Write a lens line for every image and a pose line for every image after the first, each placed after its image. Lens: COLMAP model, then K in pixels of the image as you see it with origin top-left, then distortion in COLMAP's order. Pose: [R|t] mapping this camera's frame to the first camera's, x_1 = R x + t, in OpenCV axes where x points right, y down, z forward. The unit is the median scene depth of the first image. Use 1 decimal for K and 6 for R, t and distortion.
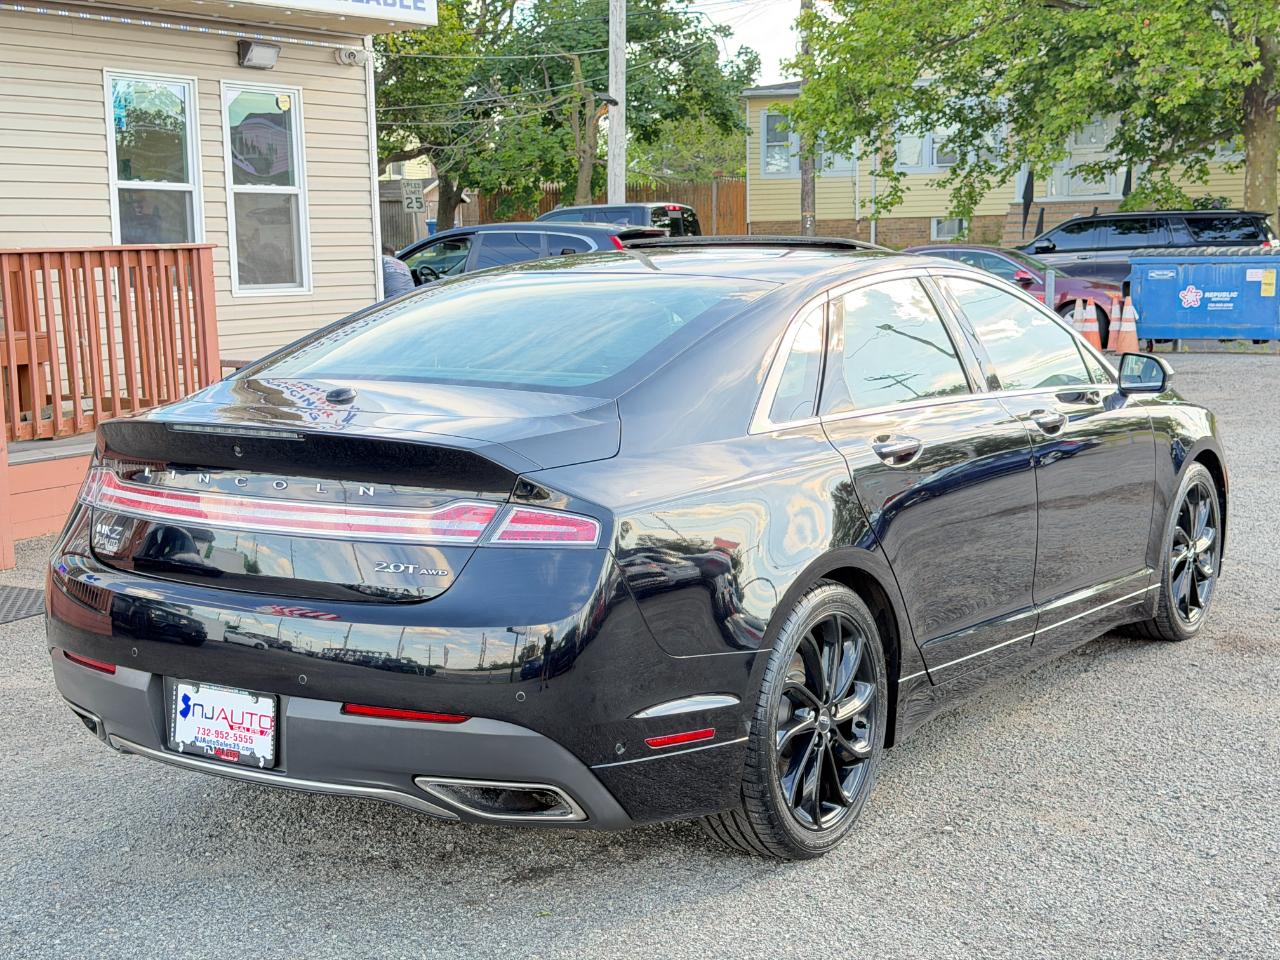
lens RADIAL K [[1792.4, 0, 673.8], [0, 1792.4, 490.5], [0, 0, 1]] dist [0.103373, 0.000000]
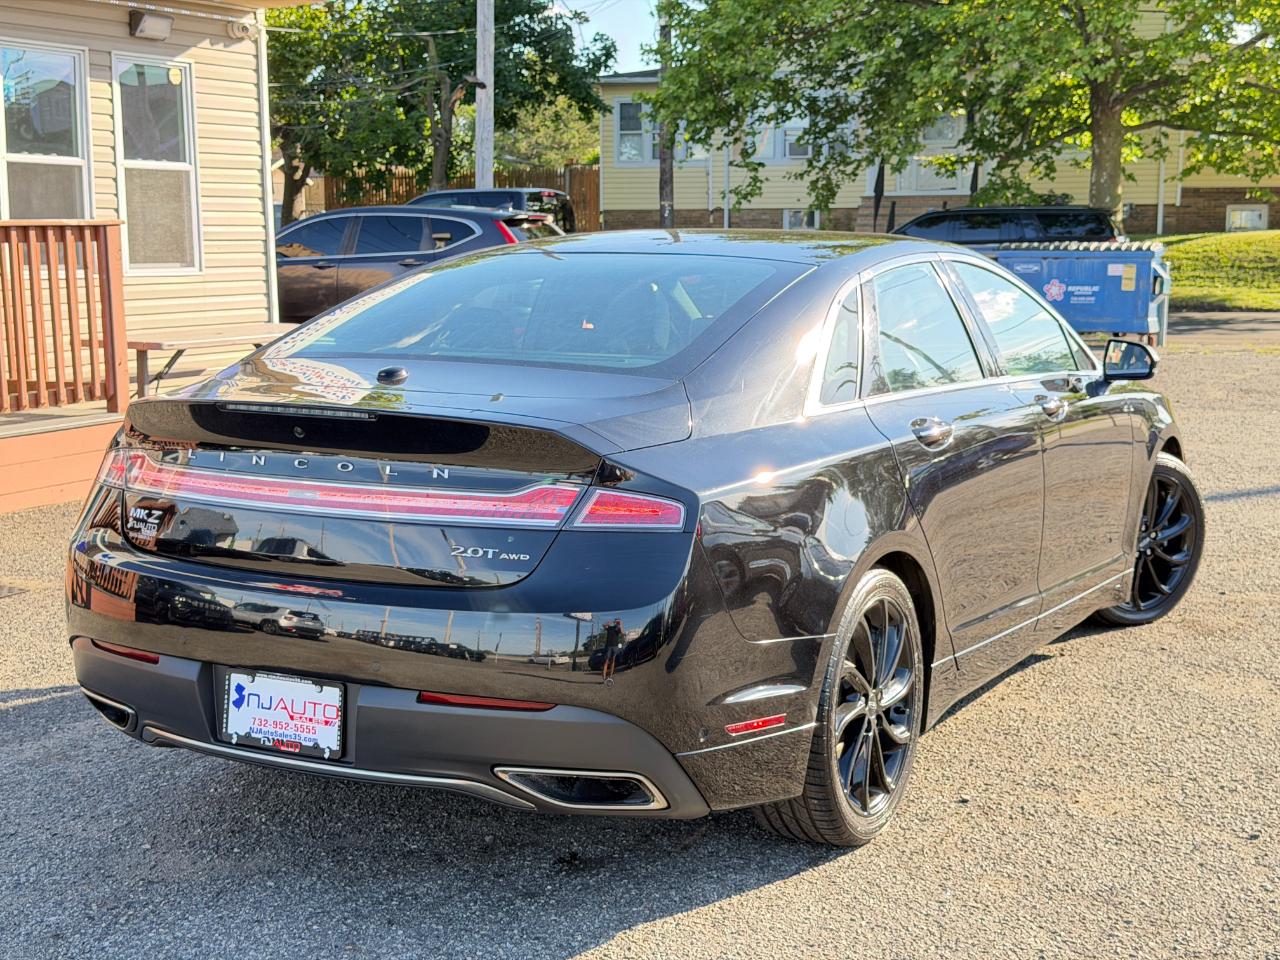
lens RADIAL K [[1792.4, 0, 662.3], [0, 1792.4, 504.9], [0, 0, 1]] dist [0.103373, 0.000000]
pose [[0.996026, 0.000279, 0.089068, -0.109903], [-0.001470, 0.999910, 0.013312, 0.003598], [-0.089056, -0.013390, 0.995937, 0.021411]]
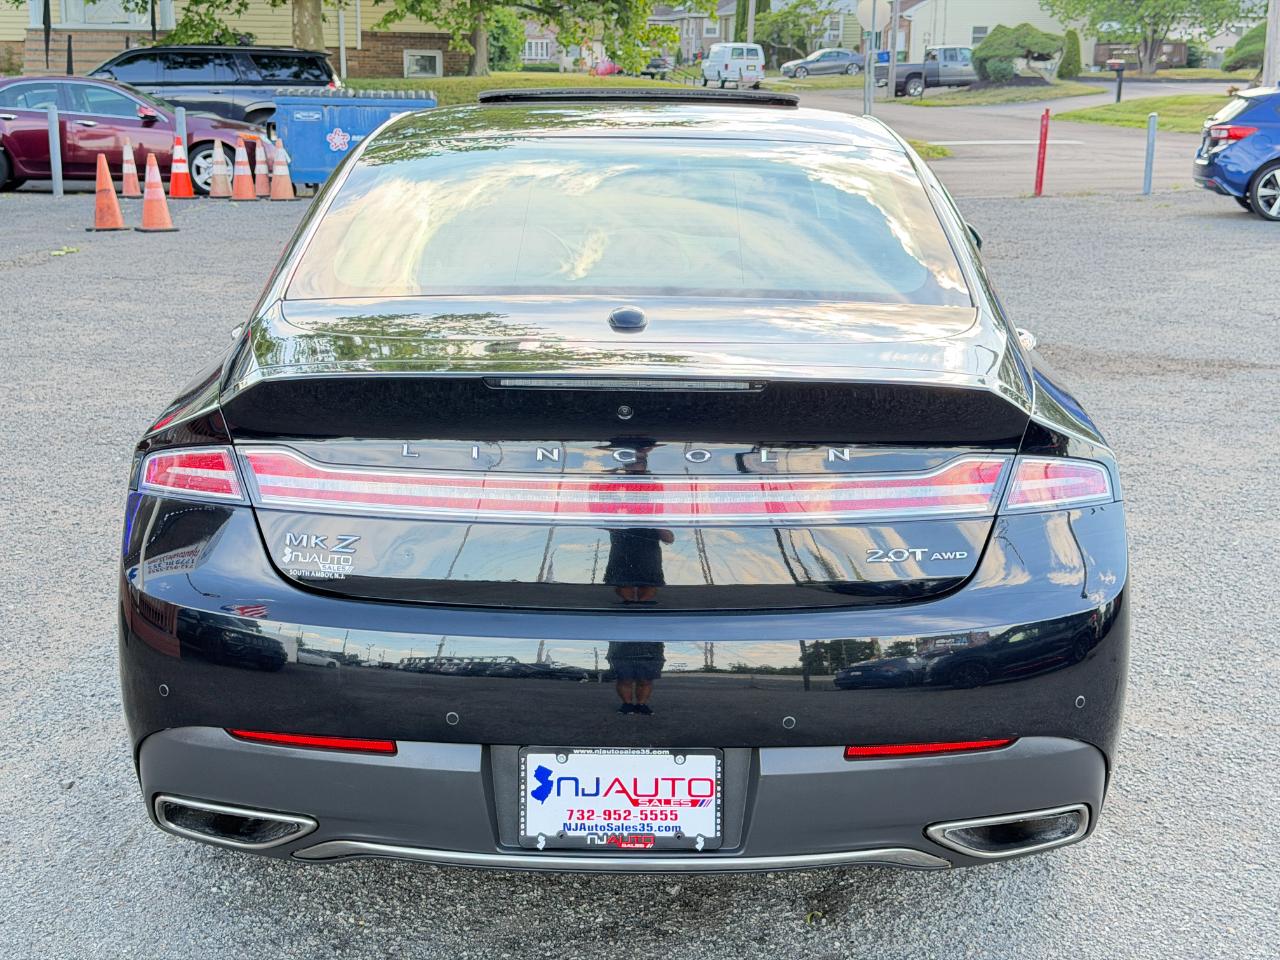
lens RADIAL K [[1792.4, 0, 639.8], [0, 1792.4, 483.5], [0, 0, 1]] dist [0.103373, 0.000000]
pose [[0.841797, -0.101209, 0.530222, -0.495286], [0.055581, 0.993296, 0.101359, -0.052187], [-0.536926, -0.055854, 0.841779, 0.341945]]
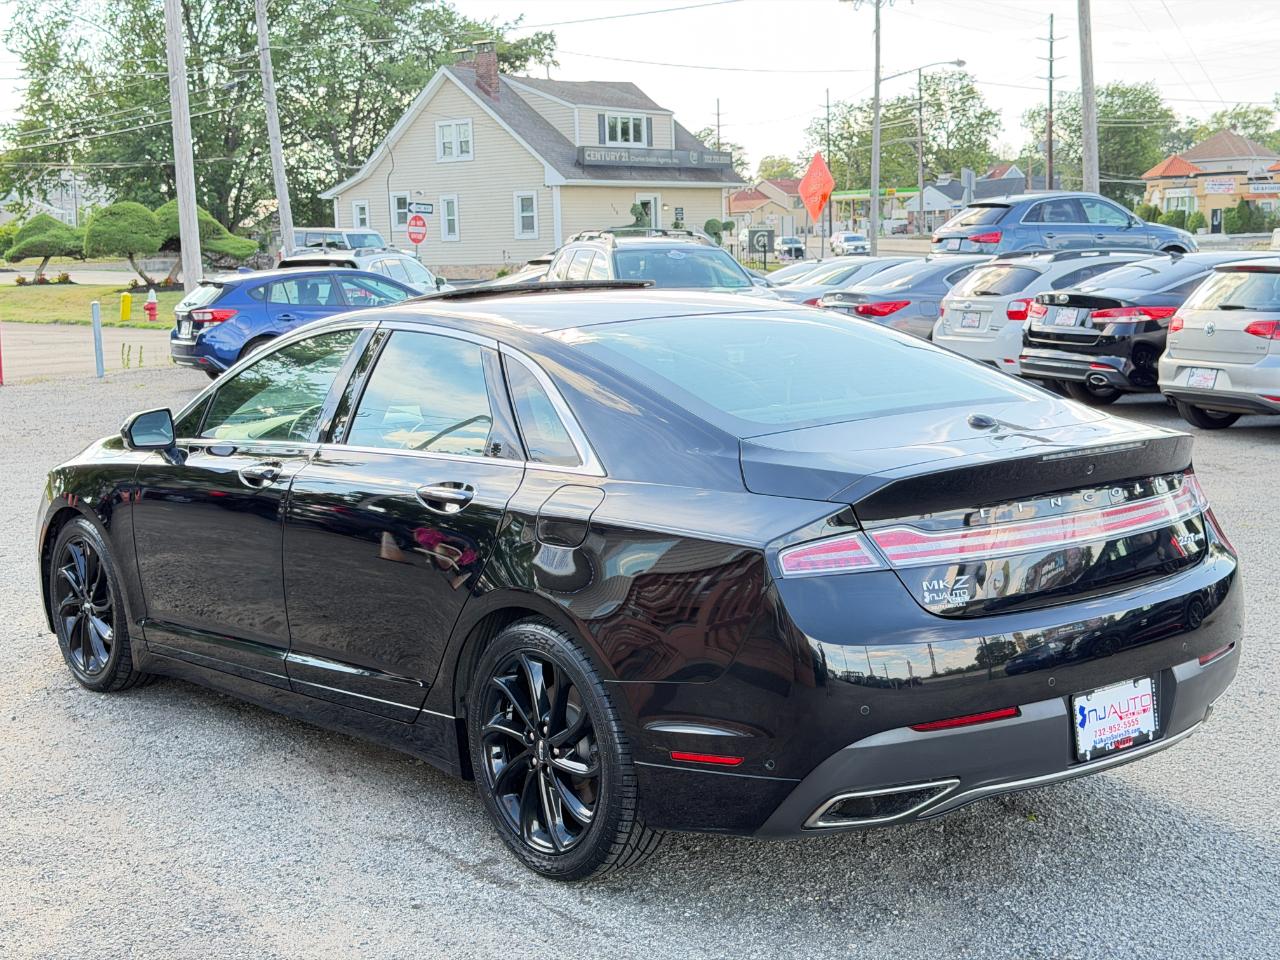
lens RADIAL K [[1792.4, 0, 646.6], [0, 1792.4, 491.1], [0, 0, 1]] dist [0.103373, 0.000000]
pose [[0.307174, -0.124814, 0.943433, -1.113206], [0.154423, 0.984760, 0.080002, -0.112893], [-0.939041, 0.121114, 0.321767, 0.740248]]
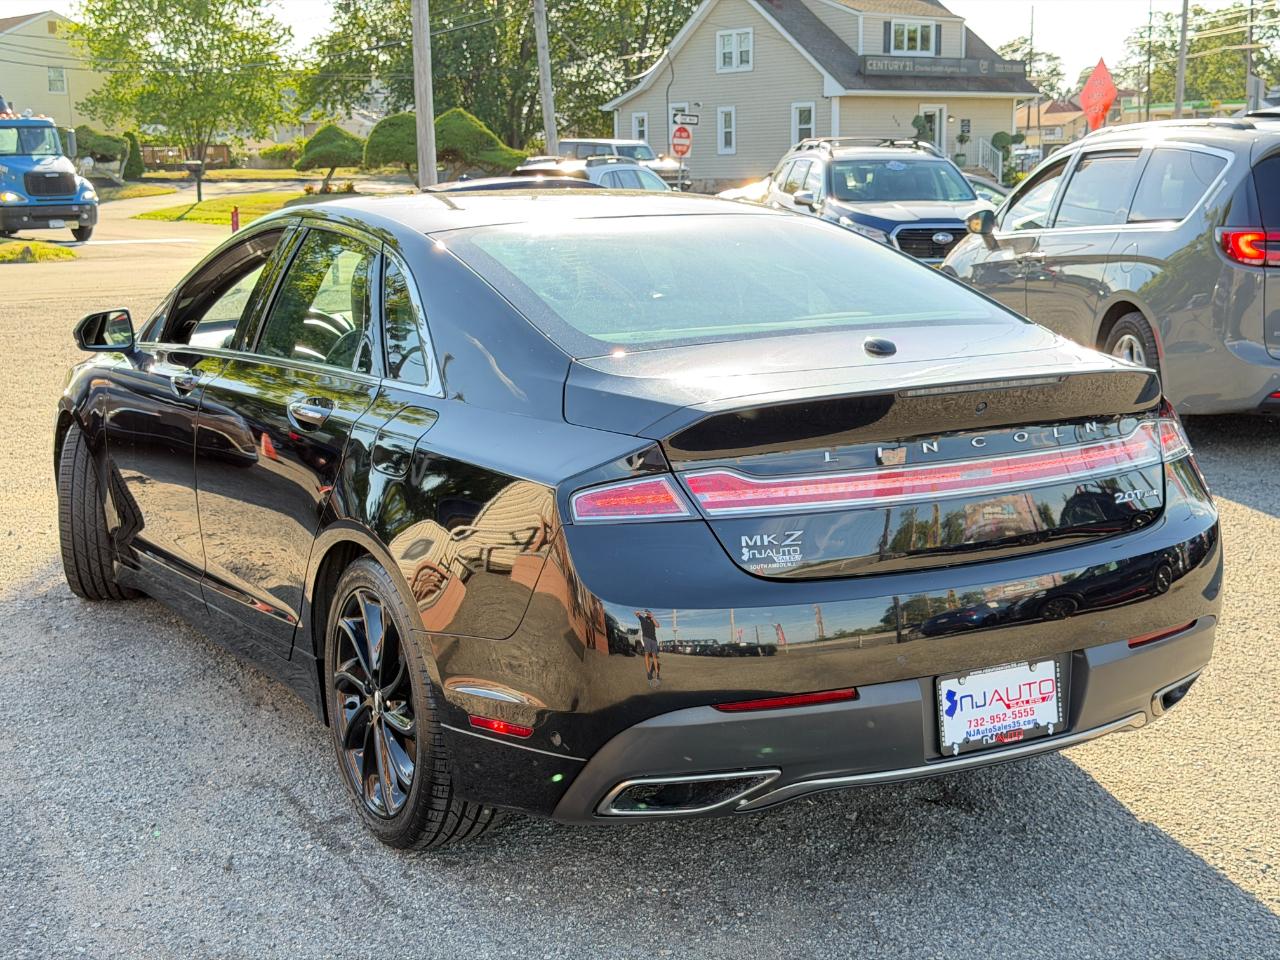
lens RADIAL K [[1792.4, 0, 646.7], [0, 1792.4, 489.9], [0, 0, 1]] dist [0.103373, 0.000000]
pose [[0.464420, -0.151660, 0.872533, -0.916392], [0.133482, 0.985960, 0.100327, -0.077558], [-0.875498, 0.069874, 0.478143, 0.587580]]
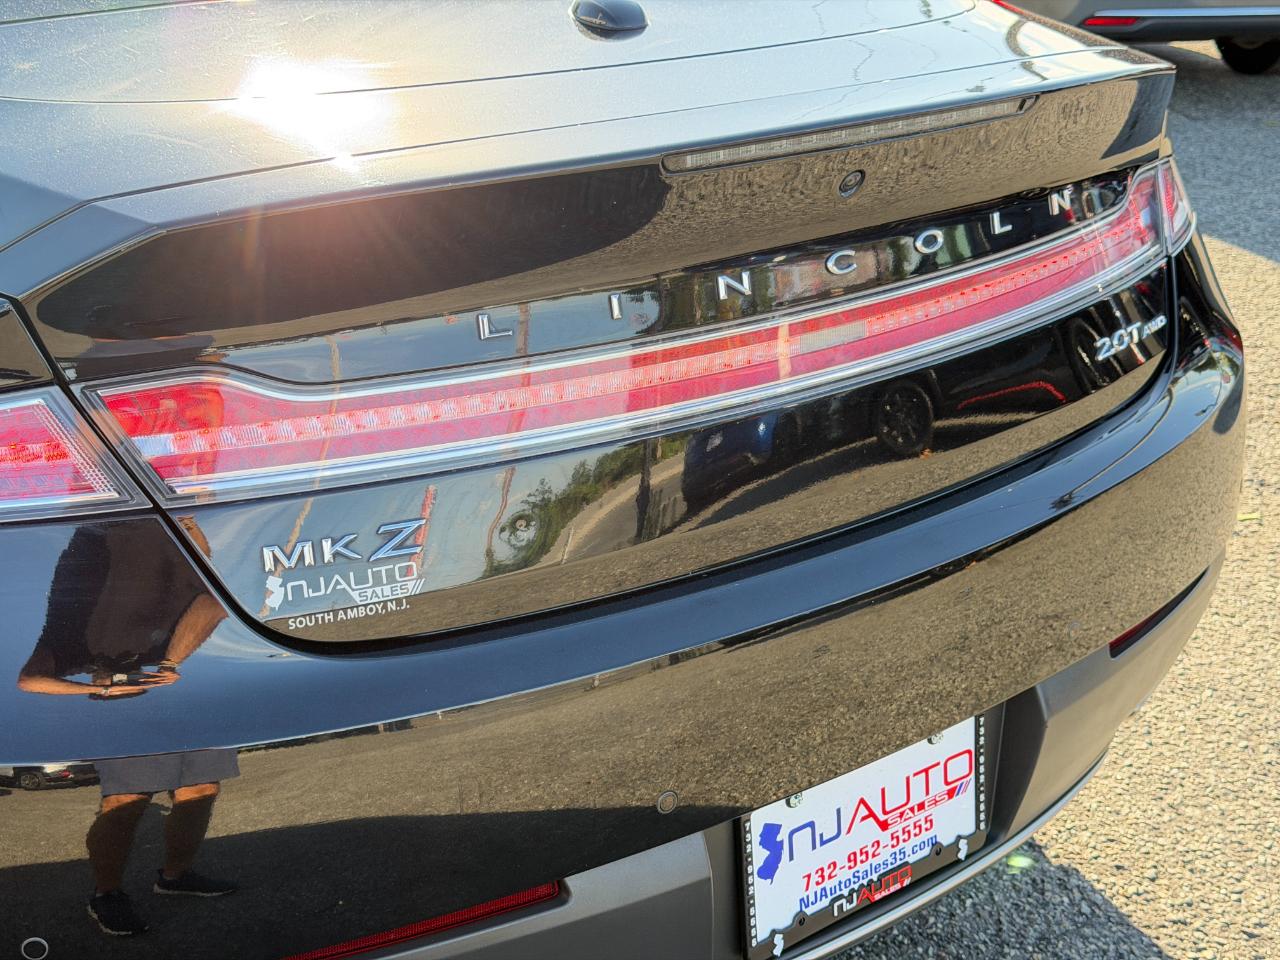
lens RADIAL K [[1792.4, 0, 643.0], [0, 1792.4, 485.4], [0, 0, 1]] dist [0.103373, 0.000000]
pose [[0.320770, -0.350553, 0.879897, -0.502957], [0.113427, 0.936520, 0.331761, -0.076617], [-0.940341, -0.006615, 0.340169, 0.747231]]
